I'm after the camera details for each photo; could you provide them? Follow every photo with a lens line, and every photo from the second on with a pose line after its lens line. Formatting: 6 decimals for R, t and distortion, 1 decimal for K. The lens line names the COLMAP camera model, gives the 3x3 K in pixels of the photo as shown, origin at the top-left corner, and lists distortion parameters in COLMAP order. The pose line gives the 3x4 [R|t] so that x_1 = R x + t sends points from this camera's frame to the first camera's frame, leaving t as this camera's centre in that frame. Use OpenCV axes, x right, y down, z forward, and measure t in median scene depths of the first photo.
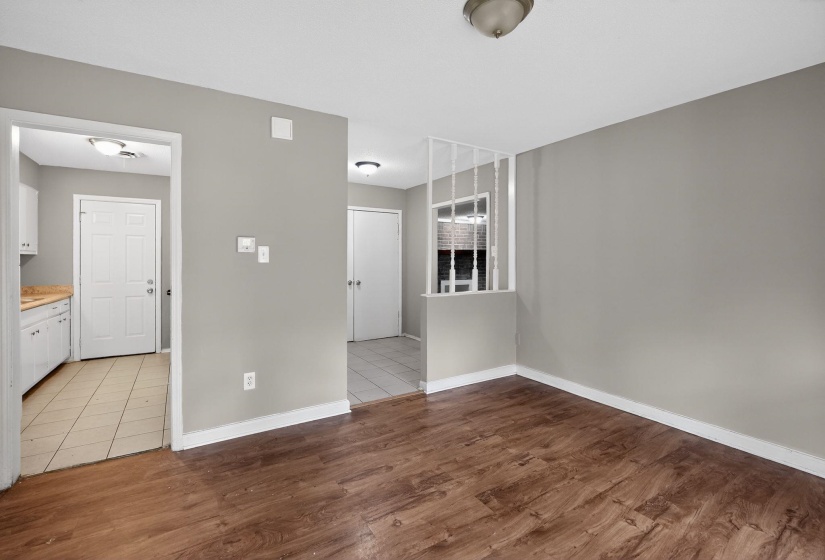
lens RADIAL K [[388.8, 0, 414.1], [0, 388.8, 280.8], [0, 0, 1]] dist [-0.017708, 0.003524]
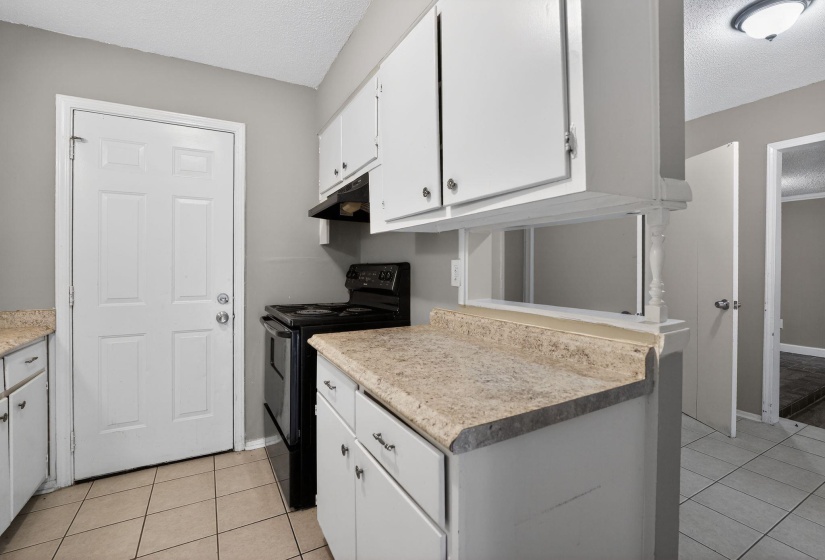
lens RADIAL K [[388.8, 0, 411.2], [0, 388.8, 281.6], [0, 0, 1]] dist [-0.017708, 0.003524]
pose [[0.992283, 0.004780, -0.123904, -0.440106], [-0.004458, 0.999986, 0.002875, -0.021941], [0.123916, -0.002300, 0.992290, 0.620163]]
